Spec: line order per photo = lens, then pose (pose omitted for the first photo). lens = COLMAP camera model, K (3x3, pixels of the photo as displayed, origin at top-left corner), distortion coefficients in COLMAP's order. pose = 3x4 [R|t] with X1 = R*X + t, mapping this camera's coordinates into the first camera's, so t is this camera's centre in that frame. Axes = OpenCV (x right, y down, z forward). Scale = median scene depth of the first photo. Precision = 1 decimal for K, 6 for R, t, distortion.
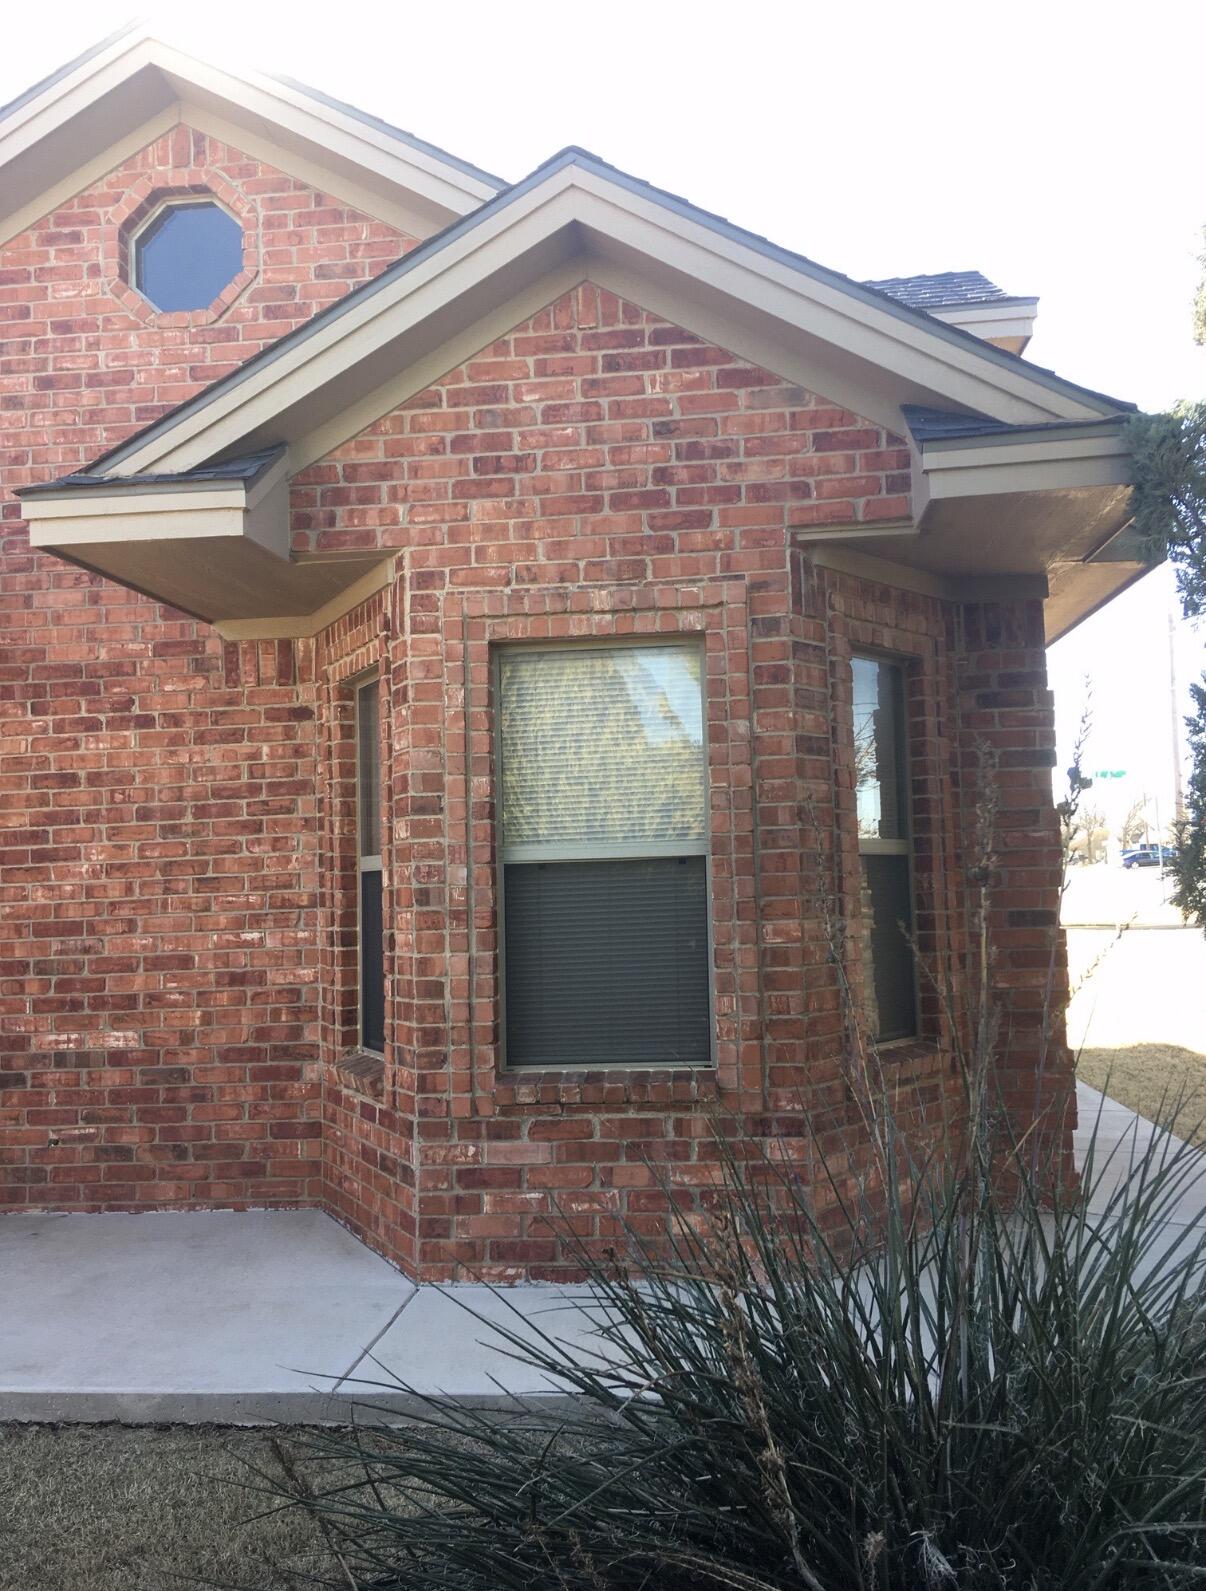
lens RADIAL K [[1360.8, 0, 607.3], [0, 1360.8, 800.8], [0, 0, 1]] dist [0.063913, -0.083664]
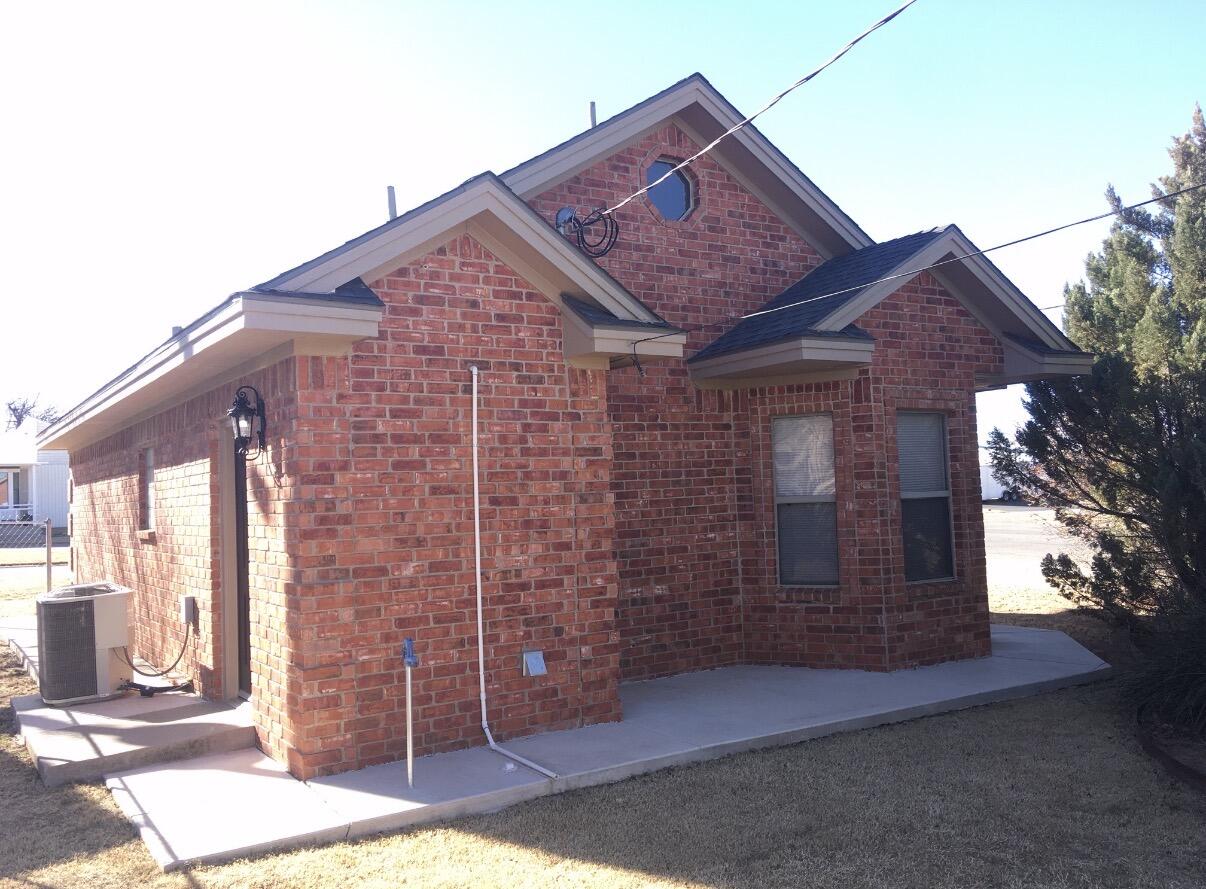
lens RADIAL K [[1001.2, 0, 594.9], [0, 1001.2, 447.2], [0, 0, 1]] dist [0.035822, -0.006531]
pose [[0.793235, 0.032047, 0.608072, -1.301113], [-0.026075, 0.999486, -0.018661, 0.000036], [-0.608358, -0.001052, 0.793662, -0.076376]]
